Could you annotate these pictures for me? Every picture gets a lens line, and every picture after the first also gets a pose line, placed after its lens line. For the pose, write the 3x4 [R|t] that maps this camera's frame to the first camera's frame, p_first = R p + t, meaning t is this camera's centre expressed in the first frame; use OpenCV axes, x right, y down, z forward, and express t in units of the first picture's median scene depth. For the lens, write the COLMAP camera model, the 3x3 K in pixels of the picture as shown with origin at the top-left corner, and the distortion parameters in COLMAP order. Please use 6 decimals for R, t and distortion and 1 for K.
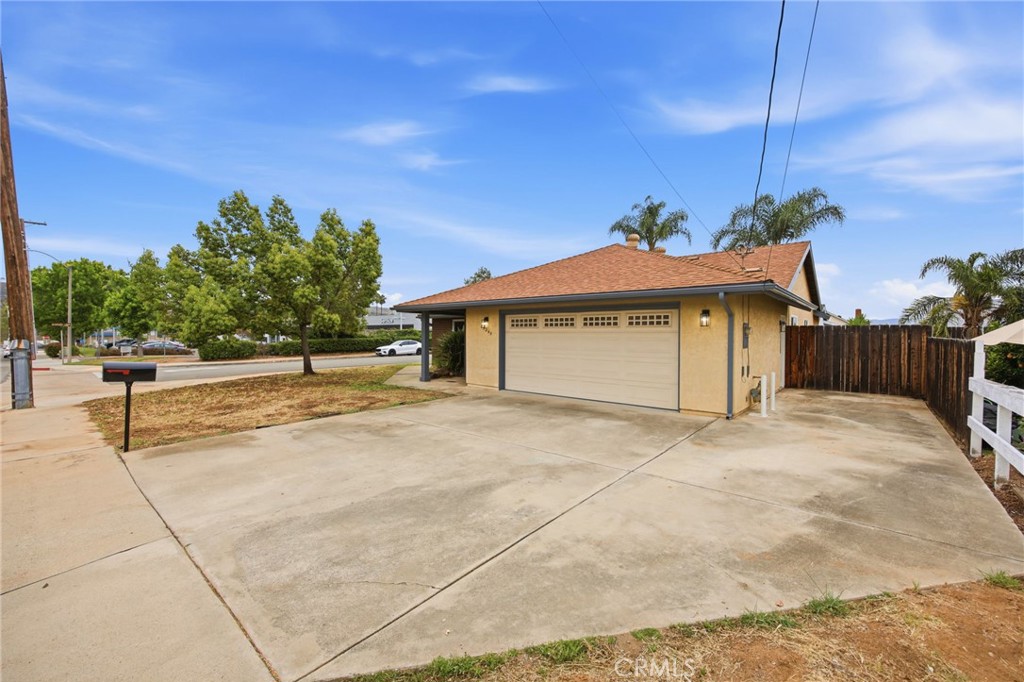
lens RADIAL K [[408.5, 0, 512.7], [0, 408.5, 339.6], [0, 0, 1]] dist [-0.000417, 0.000173]
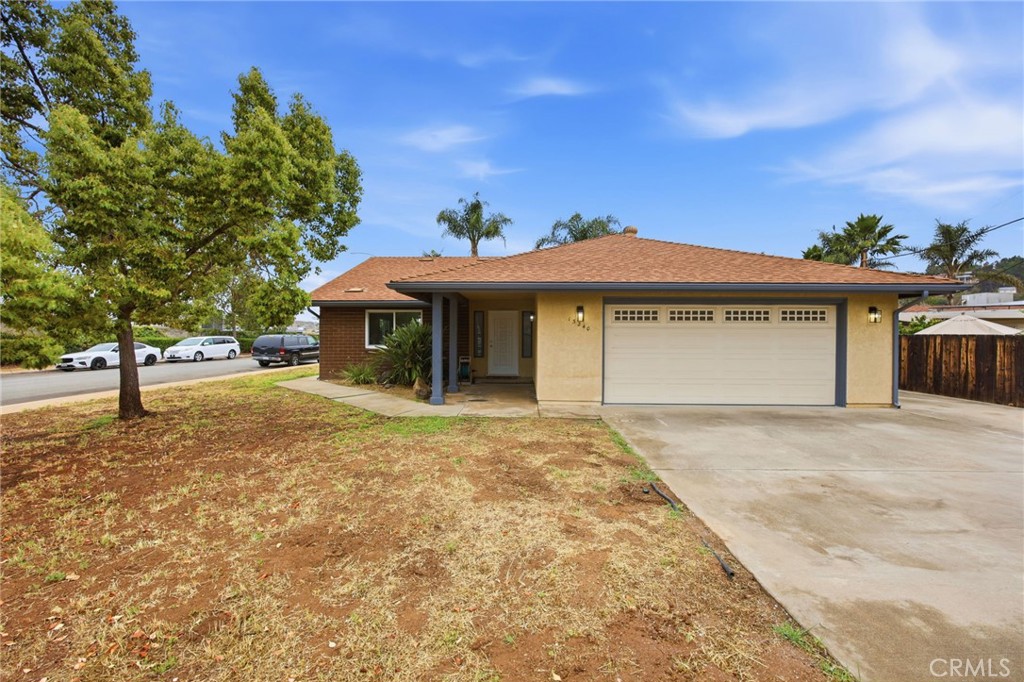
lens RADIAL K [[408.5, 0, 511.7], [0, 408.5, 342.7], [0, 0, 1]] dist [-0.000417, 0.000173]
pose [[0.778671, -0.011342, 0.627330, -0.819664], [0.007139, 0.999932, 0.009218, 0.002933], [-0.627392, -0.002699, 0.778699, 0.686911]]
